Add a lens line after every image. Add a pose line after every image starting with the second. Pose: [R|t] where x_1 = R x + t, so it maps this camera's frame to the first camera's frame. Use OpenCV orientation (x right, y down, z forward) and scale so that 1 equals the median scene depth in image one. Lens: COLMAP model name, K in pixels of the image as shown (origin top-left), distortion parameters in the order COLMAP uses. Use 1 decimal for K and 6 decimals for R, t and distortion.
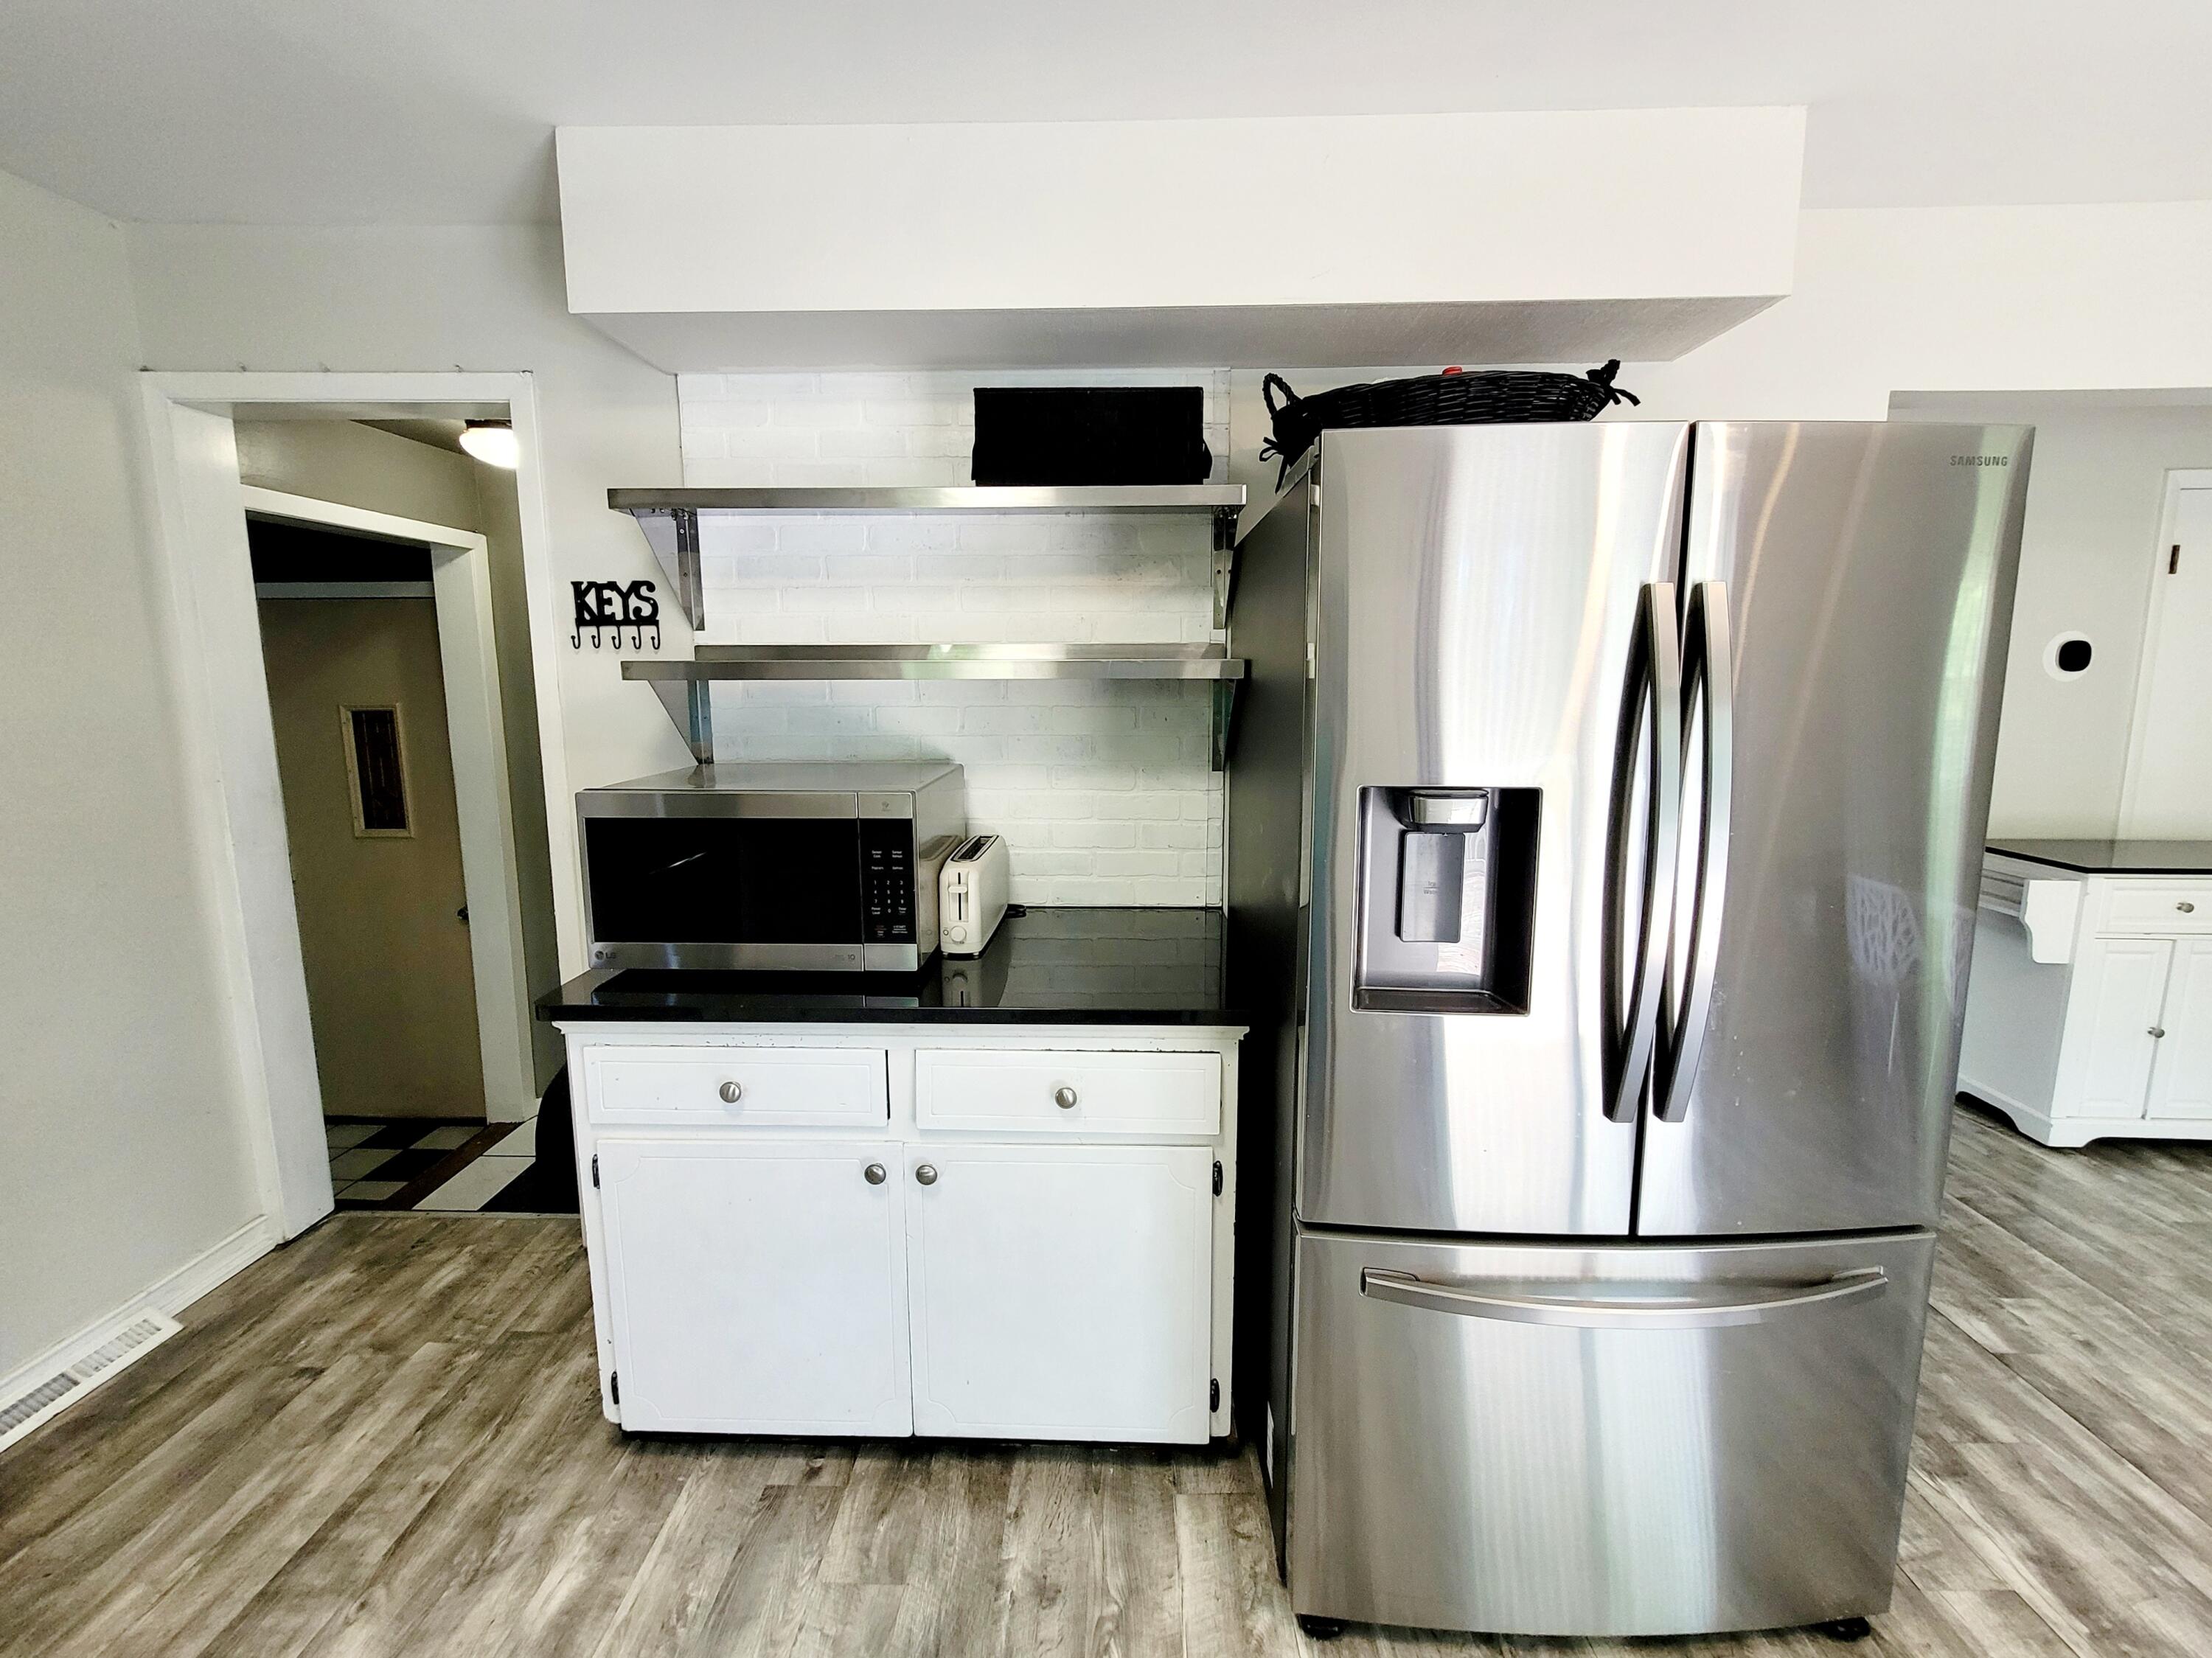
lens RADIAL K [[871.1, 0, 1102.7], [0, 871.1, 789.3], [0, 0, 1]] dist [-0.001820, -0.000548]
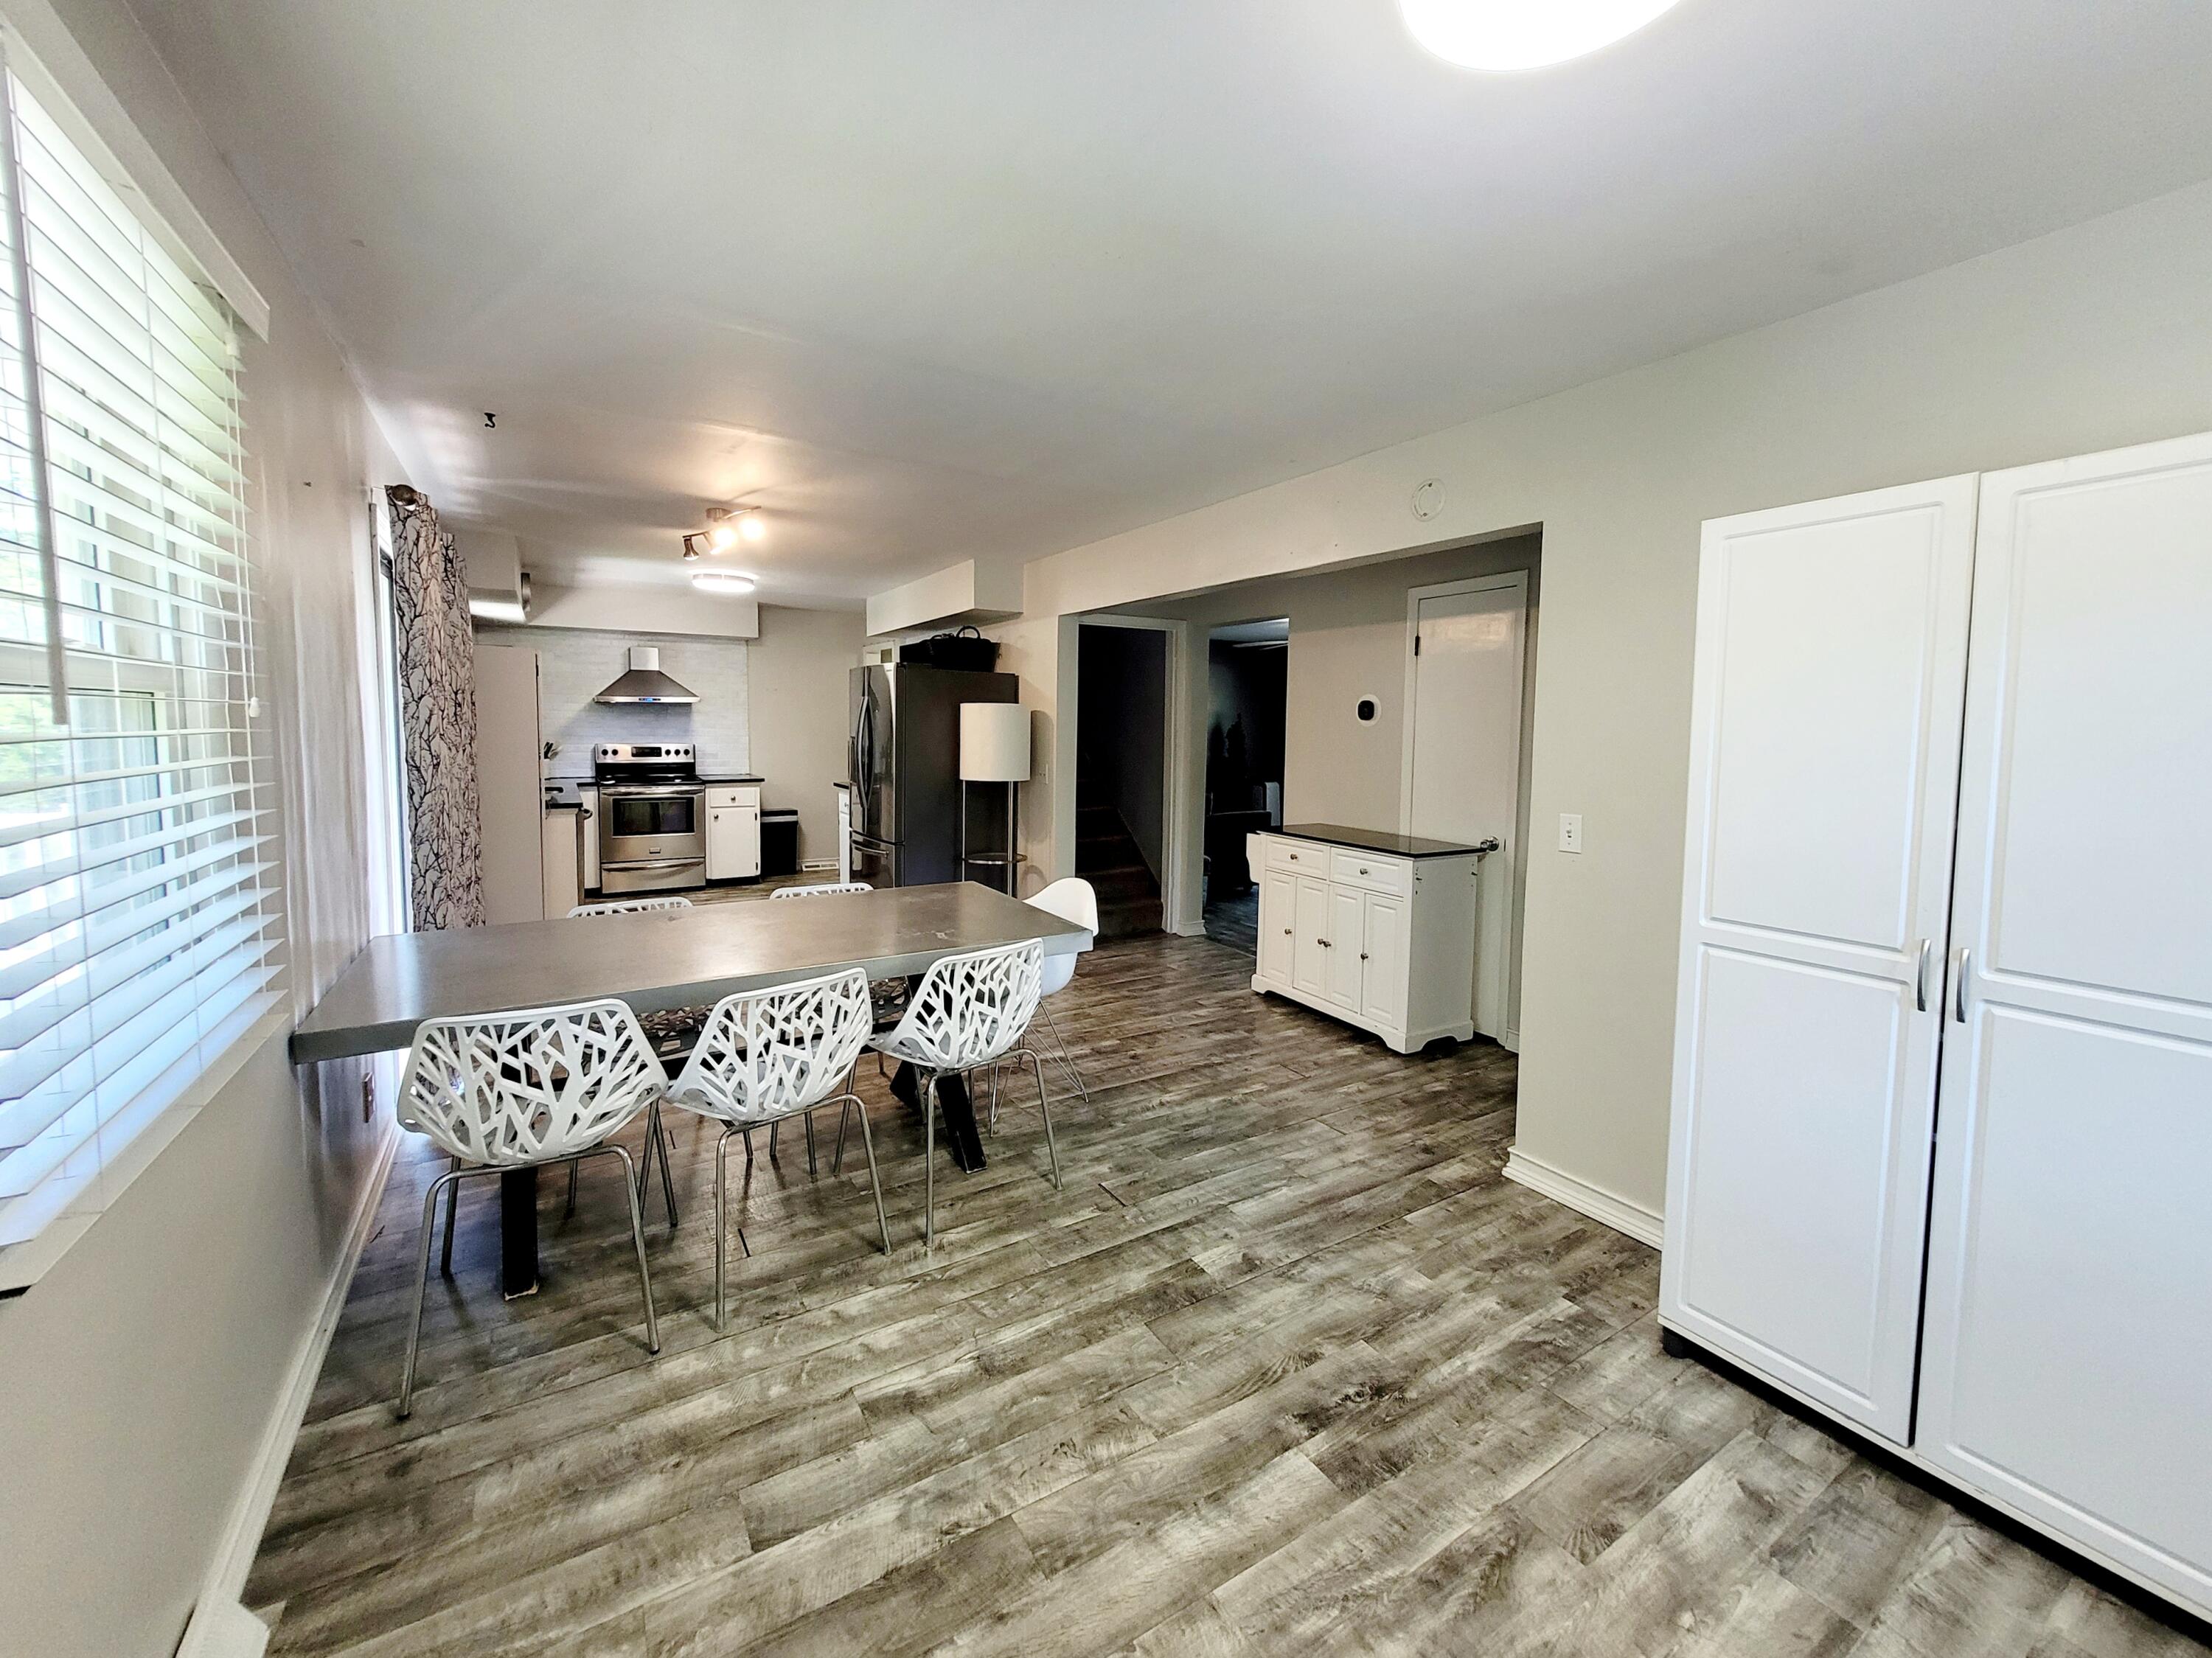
lens RADIAL K [[906.1, 0, 1103.1], [0, 906.1, 783.2], [0, 0, 1]] dist [0.024475, 0.000096]
pose [[0.541541, 0.066553, -0.838036, 4.080279], [-0.123035, 0.992402, -0.000693, 0.064267], [0.831622, 0.103483, 0.545615, -0.478844]]
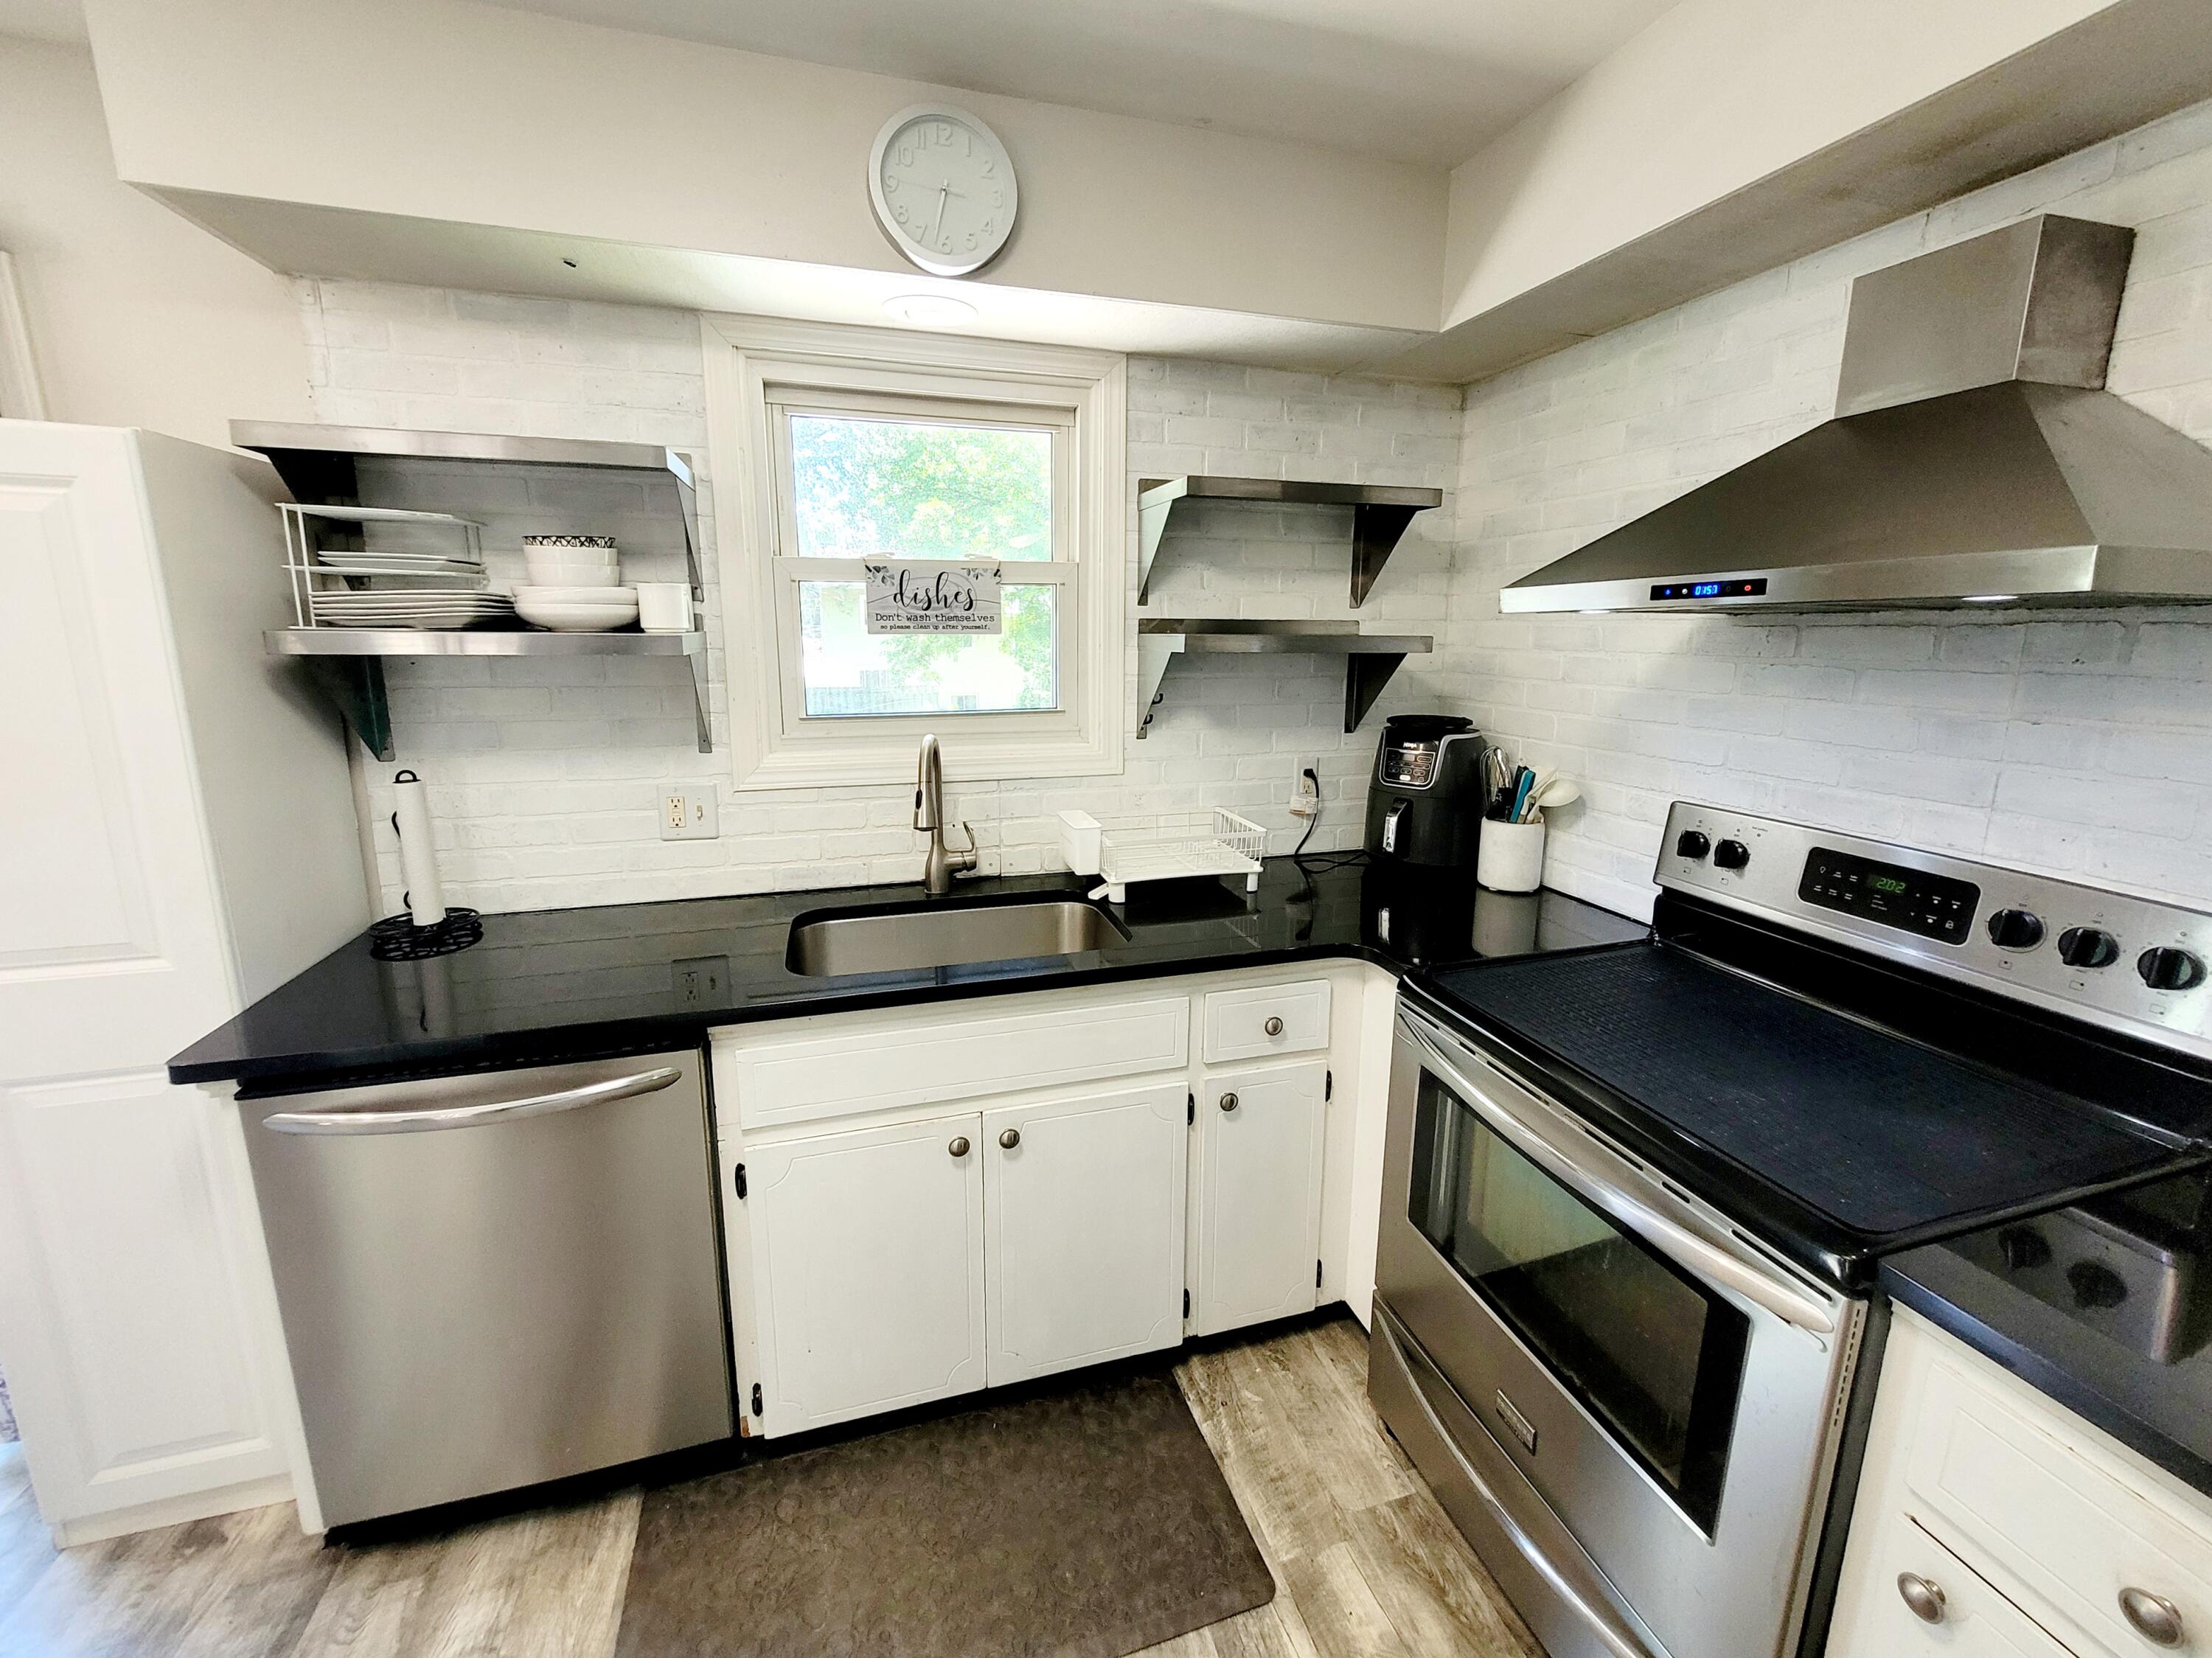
lens RADIAL K [[885.0, 0, 1100.5], [0, 885.0, 793.6], [0, 0, 1]] dist [-0.000295, -0.000022]
pose [[-0.952134, 0.054764, -0.300734, -0.371595], [-0.041478, 0.951575, 0.304604, -0.115849], [0.302852, 0.302498, -0.903756, 0.631005]]
